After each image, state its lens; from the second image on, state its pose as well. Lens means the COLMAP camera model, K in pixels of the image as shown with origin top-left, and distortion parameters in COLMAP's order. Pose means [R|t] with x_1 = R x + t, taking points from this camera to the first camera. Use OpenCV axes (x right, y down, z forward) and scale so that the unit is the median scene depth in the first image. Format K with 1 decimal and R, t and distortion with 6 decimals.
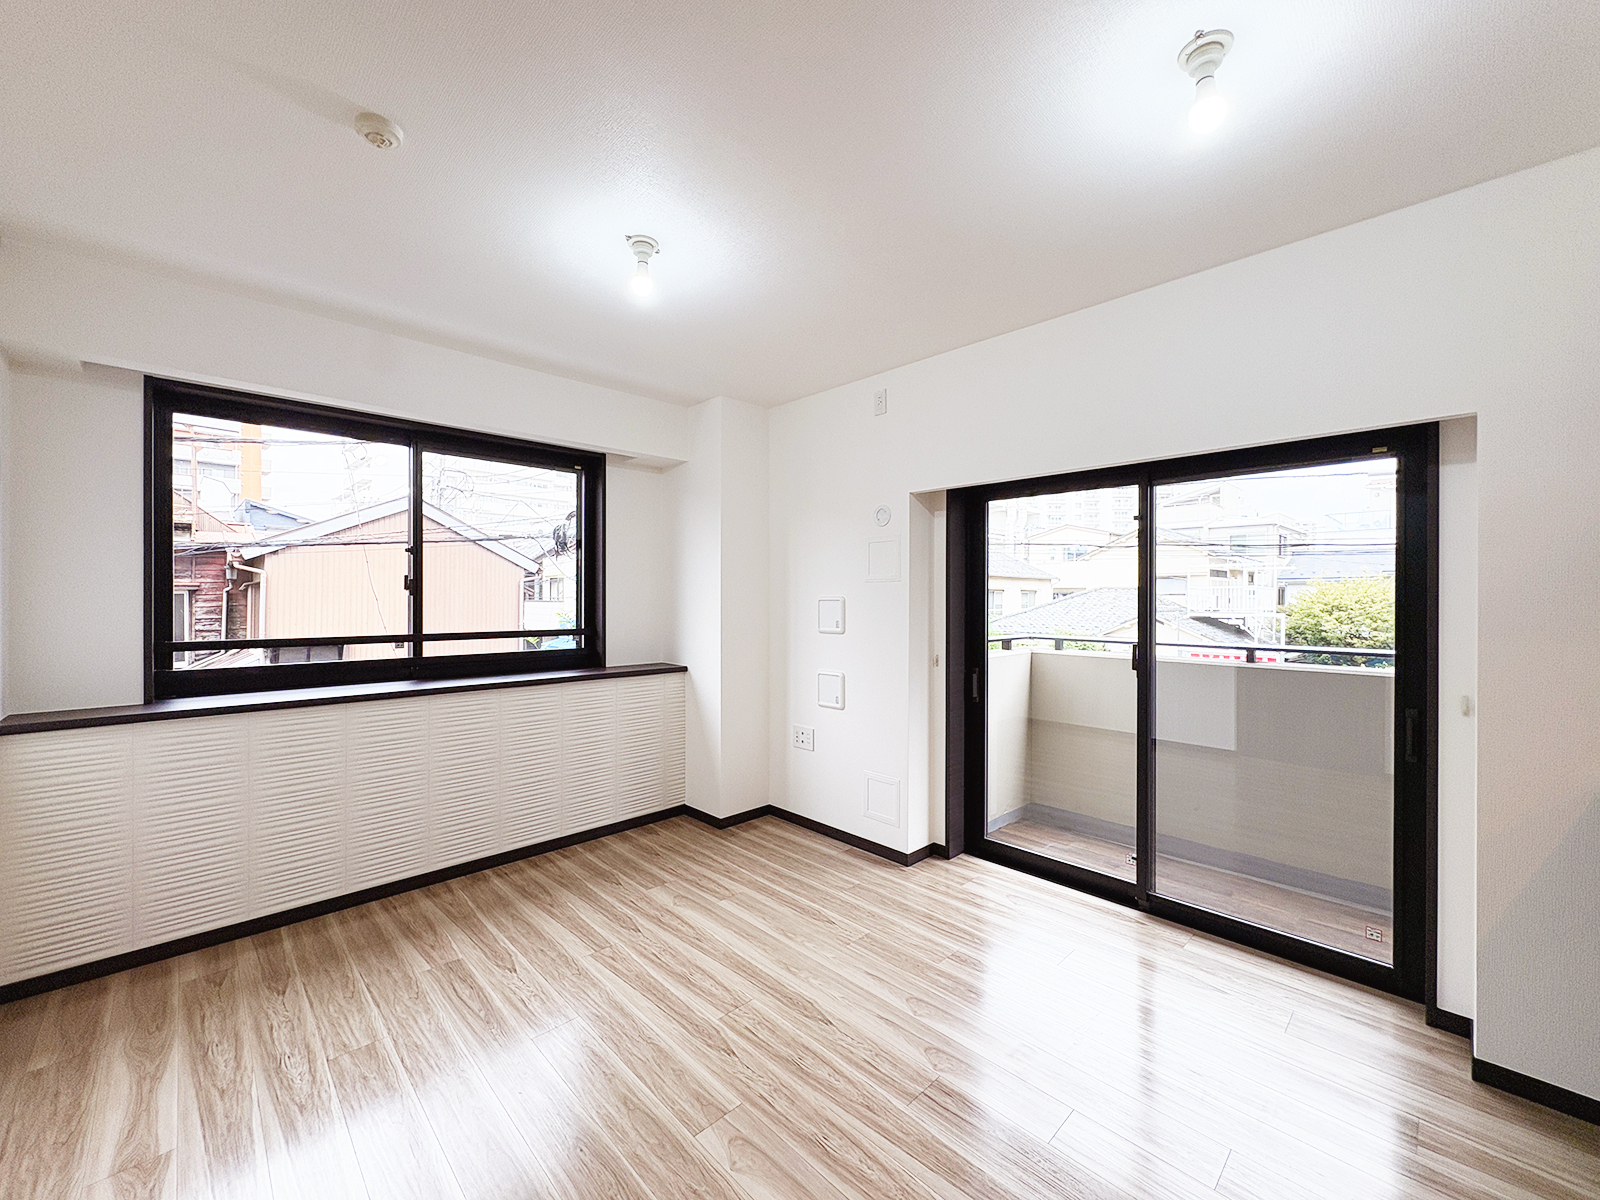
lens RADIAL K [[622.8, 0, 773.6], [0, 622.8, 603.0], [0, 0, 1]] dist [0.000061, 0.000005]
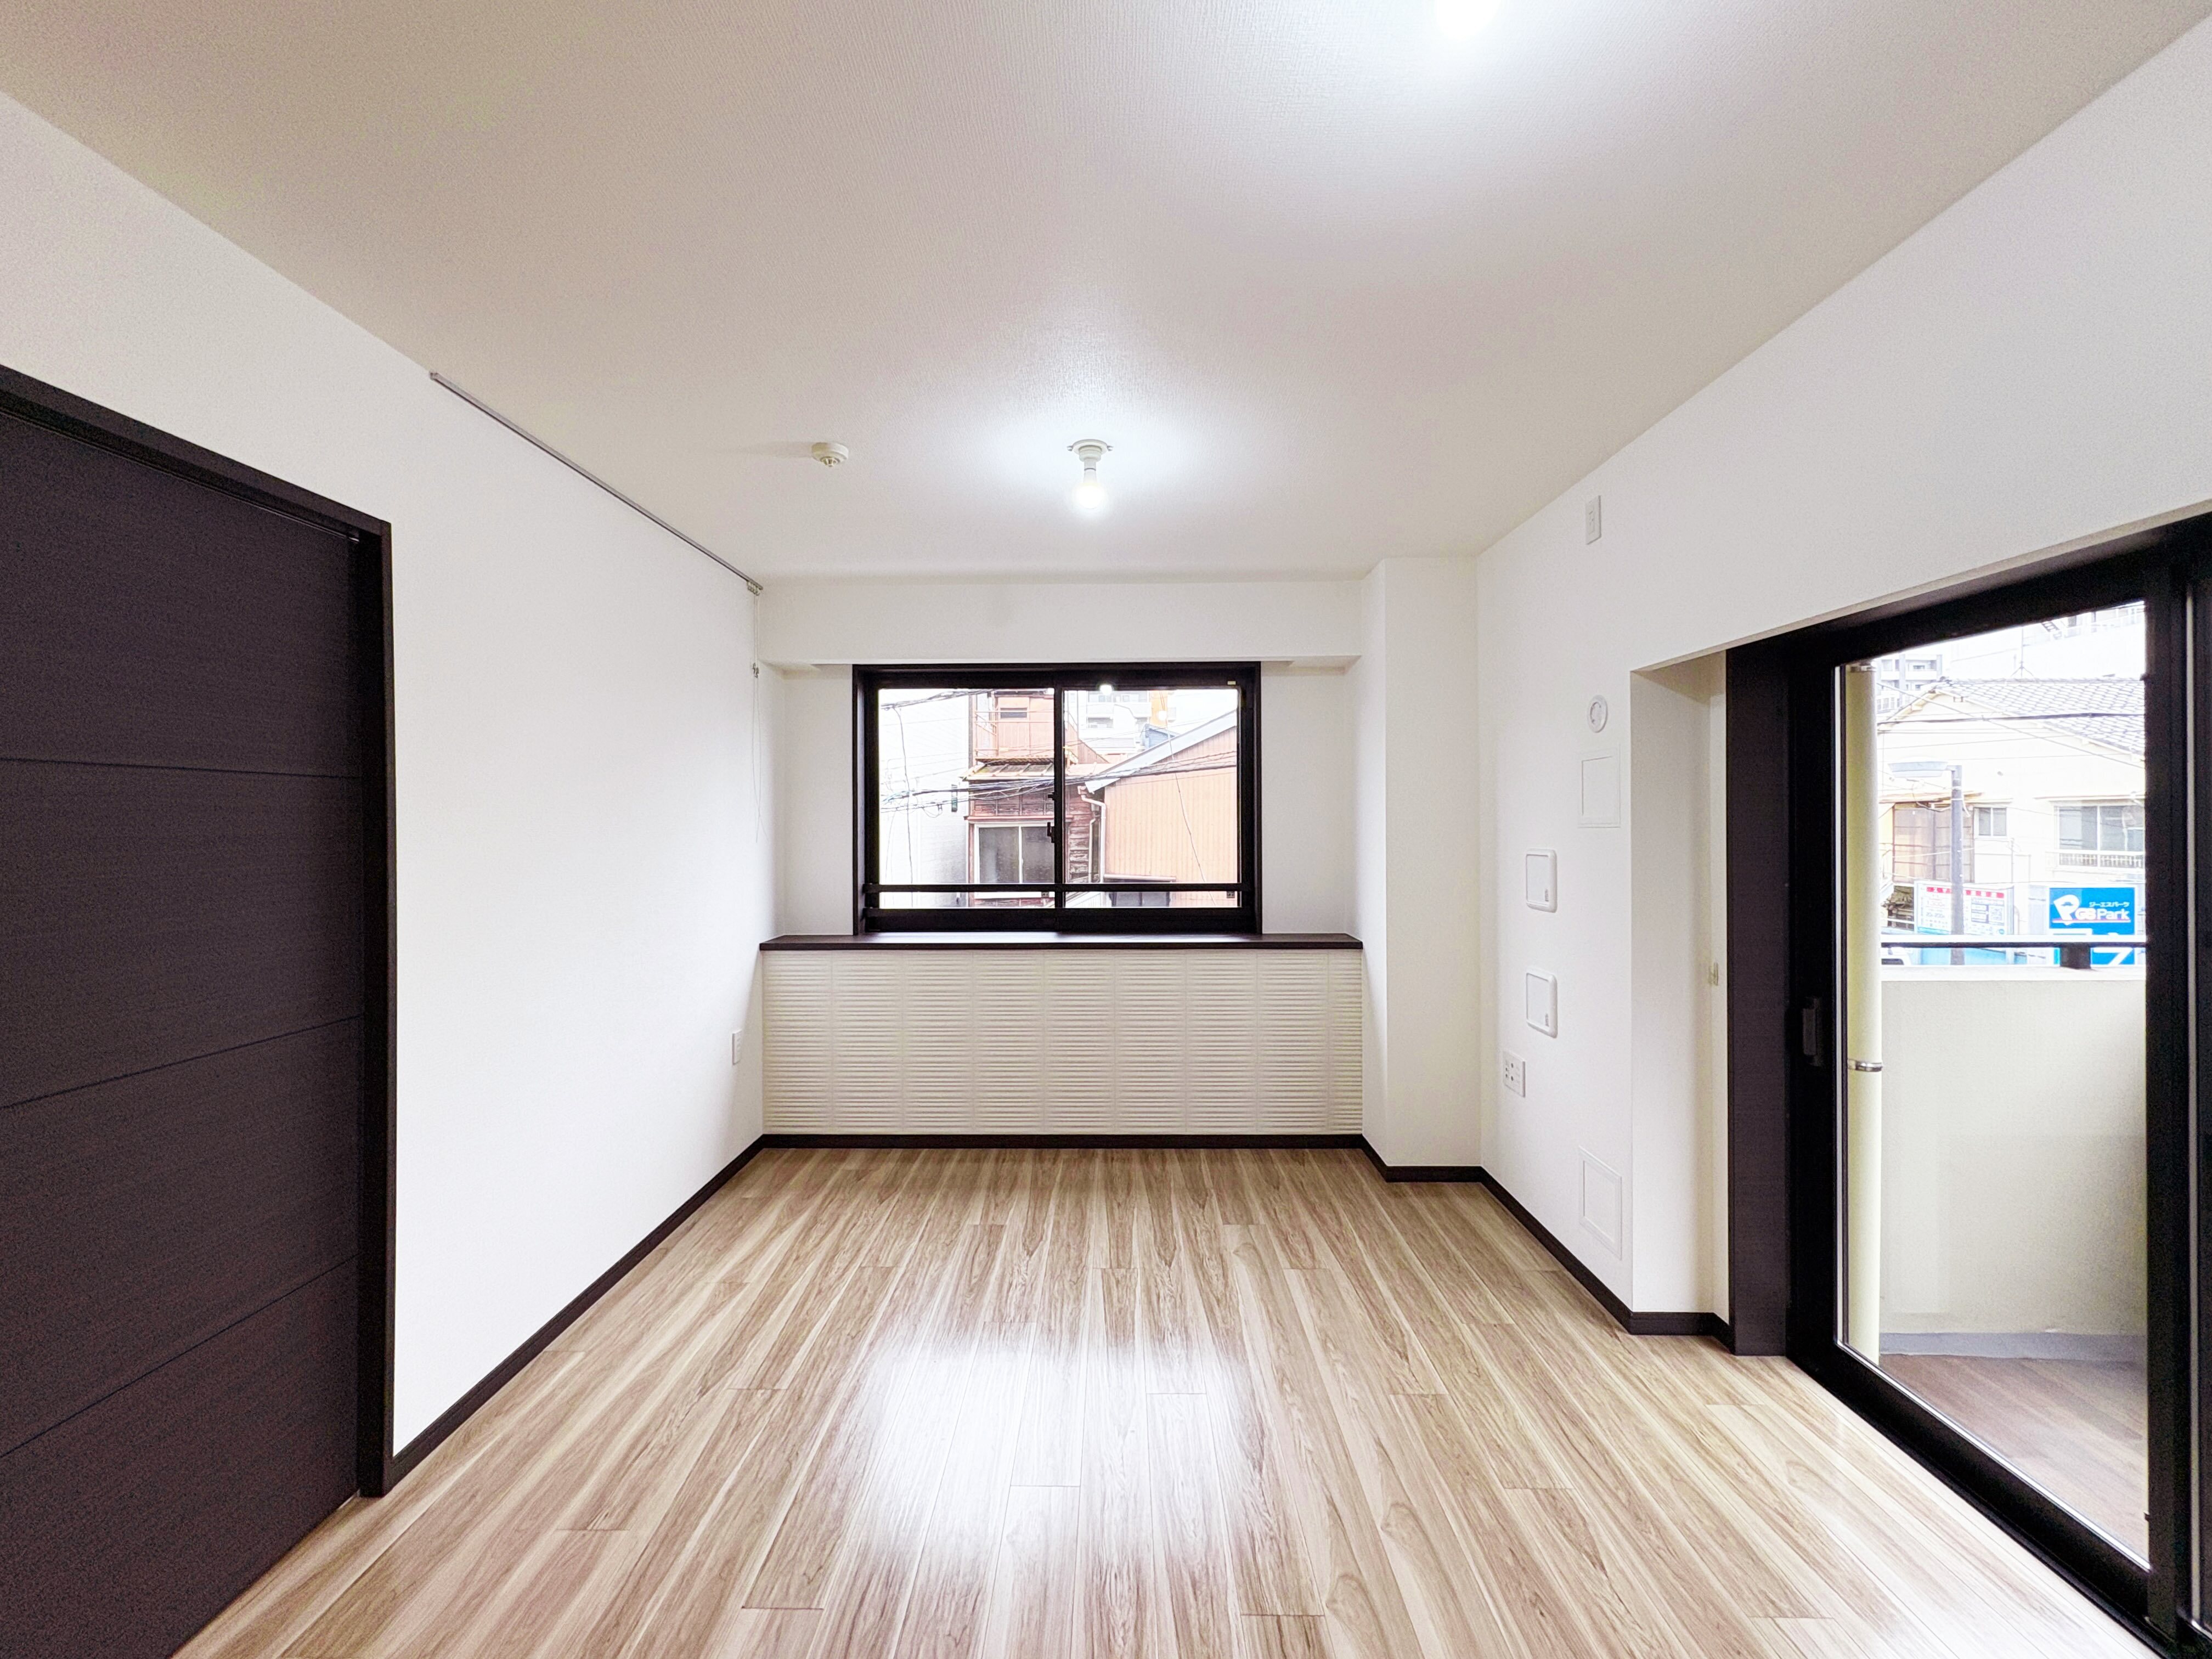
lens RADIAL K [[850.4, 0, 1106.0], [0, 850.4, 829.5], [0, 0, 1]] dist [-0.001761, -0.000088]
pose [[0.723934, -0.002233, -0.689865, 0.423106], [0.001777, 0.999997, -0.001372, -0.035378], [0.689867, -0.000233, 0.723937, 0.119200]]
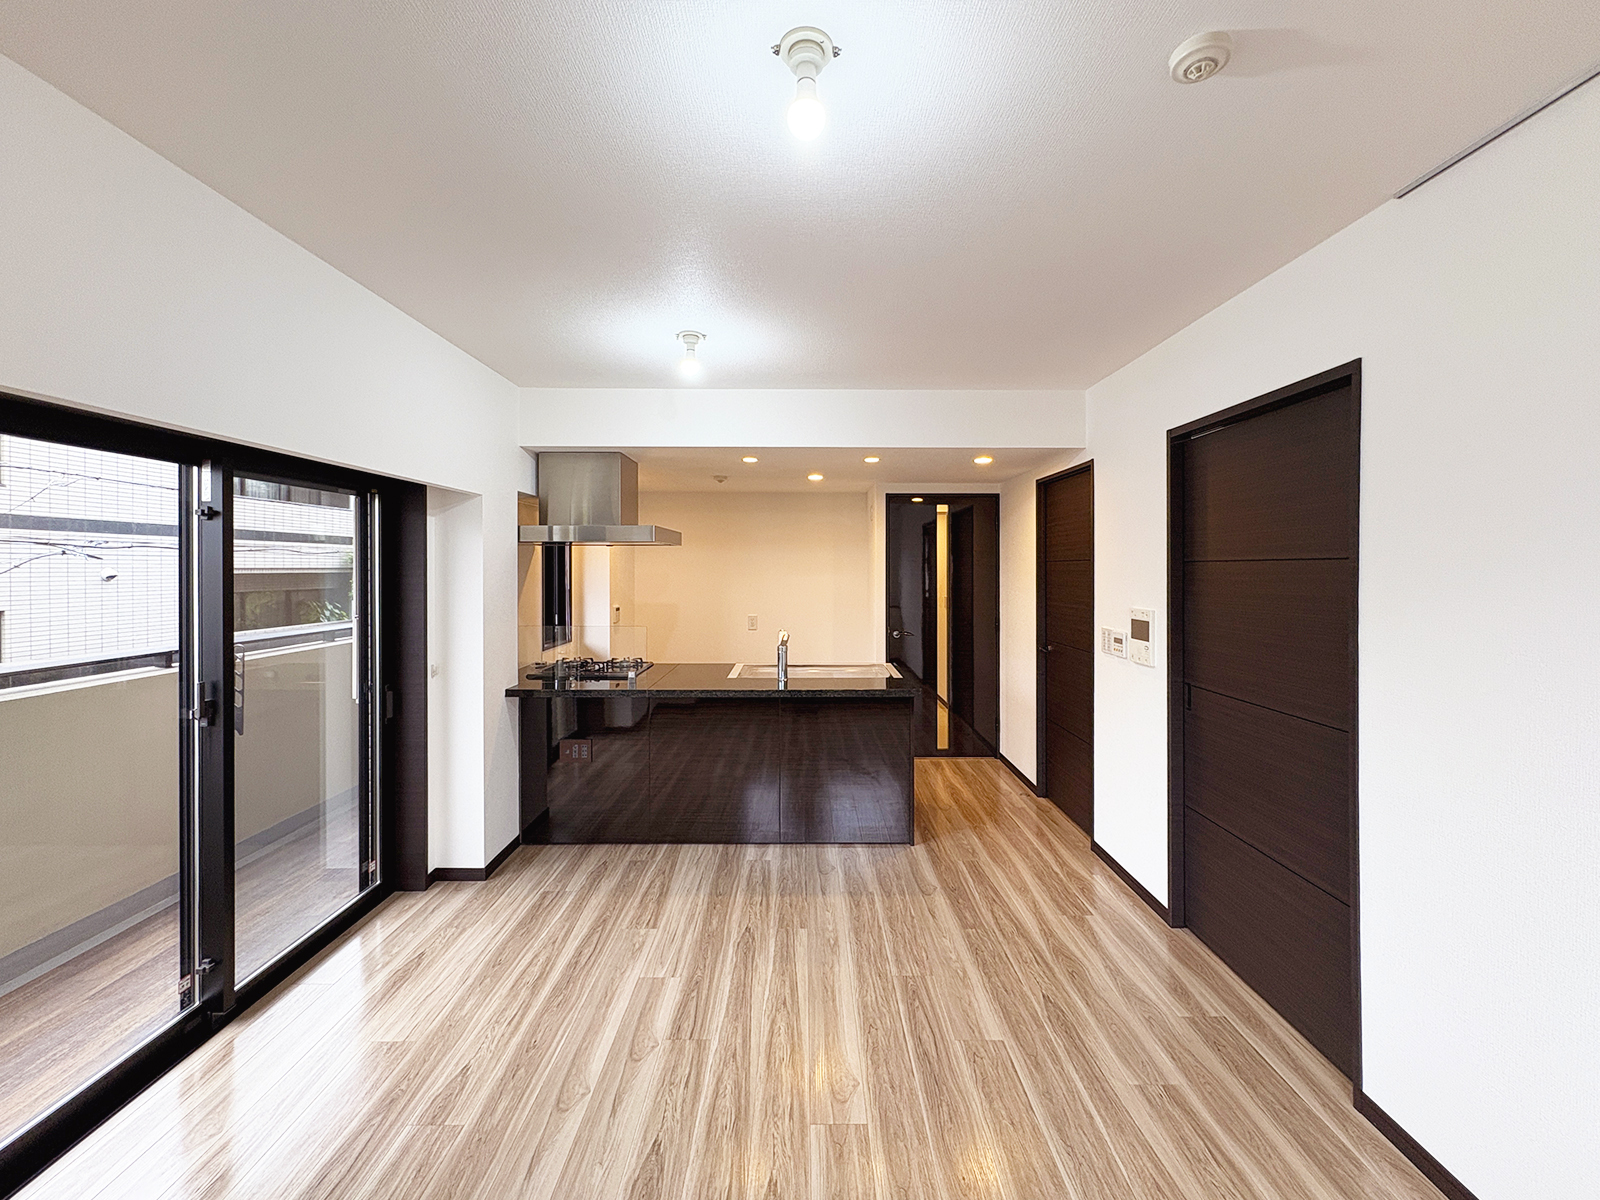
lens RADIAL K [[630.5, 0, 802.6], [0, 630.5, 571.2], [0, 0, 1]] dist [0.000797, 0.000126]
pose [[-0.731400, -0.009148, 0.681888, -0.414958], [0.003084, 0.999855, 0.016723, -0.070160], [-0.681942, 0.014334, -0.731266, 0.982351]]
